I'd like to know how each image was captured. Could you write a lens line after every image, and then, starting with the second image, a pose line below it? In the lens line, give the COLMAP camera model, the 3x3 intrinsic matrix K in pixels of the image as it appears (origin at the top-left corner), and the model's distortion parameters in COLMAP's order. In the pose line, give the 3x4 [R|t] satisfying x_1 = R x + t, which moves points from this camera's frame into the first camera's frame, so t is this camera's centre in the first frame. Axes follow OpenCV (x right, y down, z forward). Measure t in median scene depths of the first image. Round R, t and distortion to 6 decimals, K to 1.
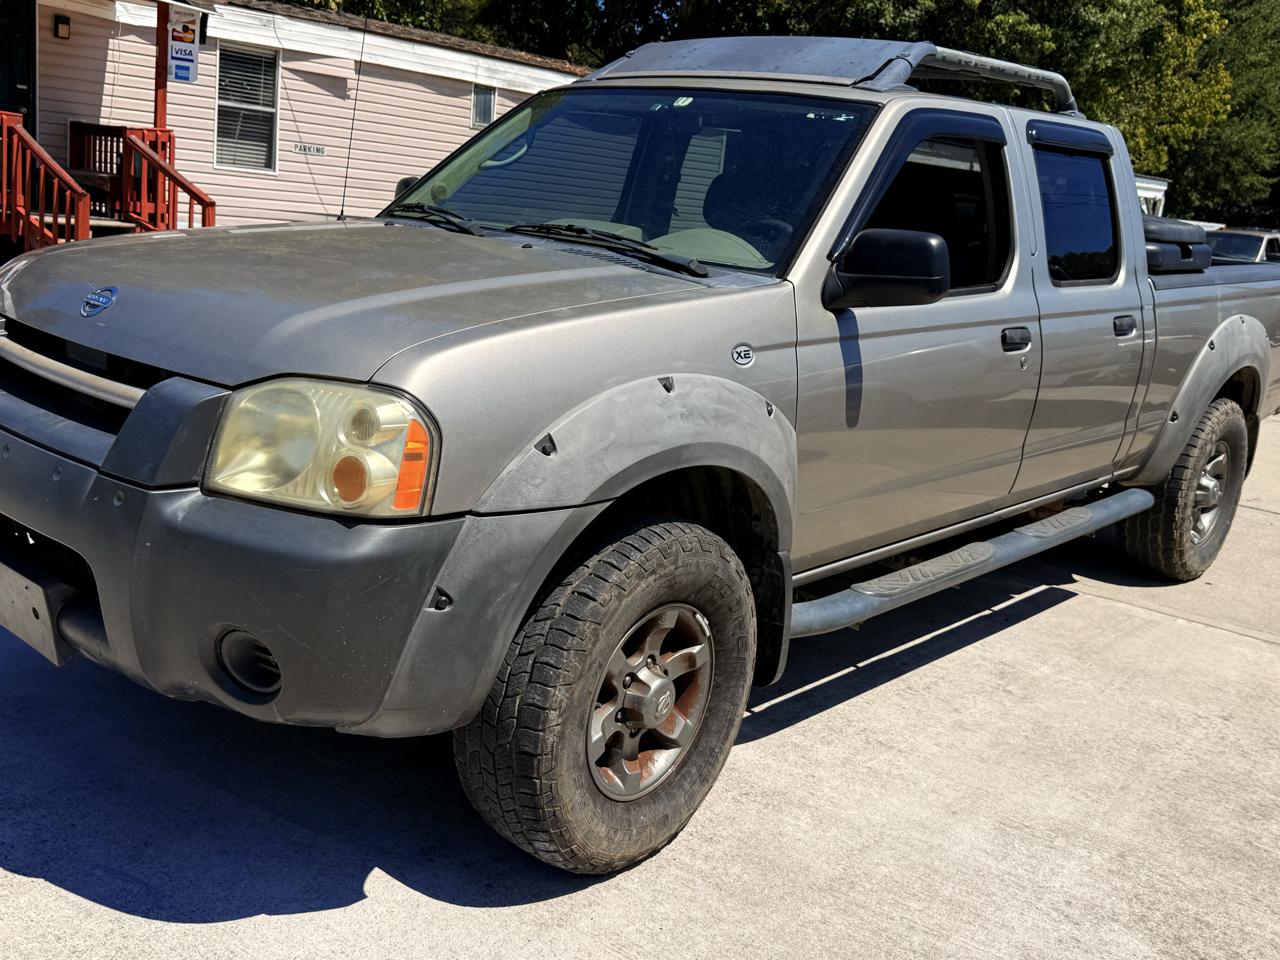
lens RADIAL K [[1269.2, 0, 640.2], [0, 1269.2, 467.6], [0, 0, 1]] dist [0.161386, -0.315934]
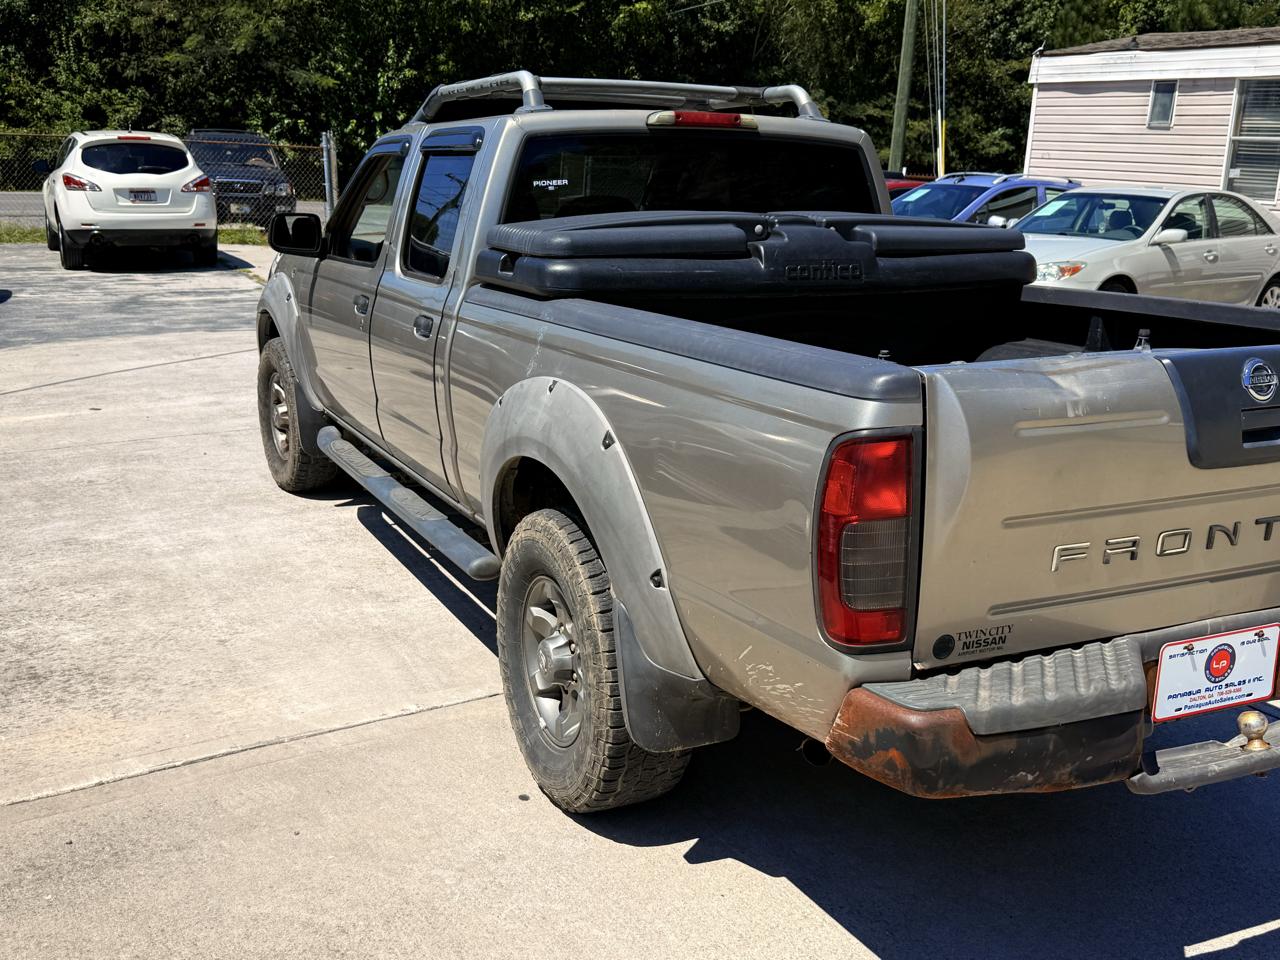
lens RADIAL K [[1266.8, 0, 627.8], [0, 1266.8, 478.8], [0, 0, 1]] dist [0.196779, -0.438446]
pose [[-0.376770, 0.124665, -0.917880, 1.536557], [-0.269993, 0.933097, 0.237558, -0.342944], [0.886086, 0.337325, -0.317904, 1.875832]]
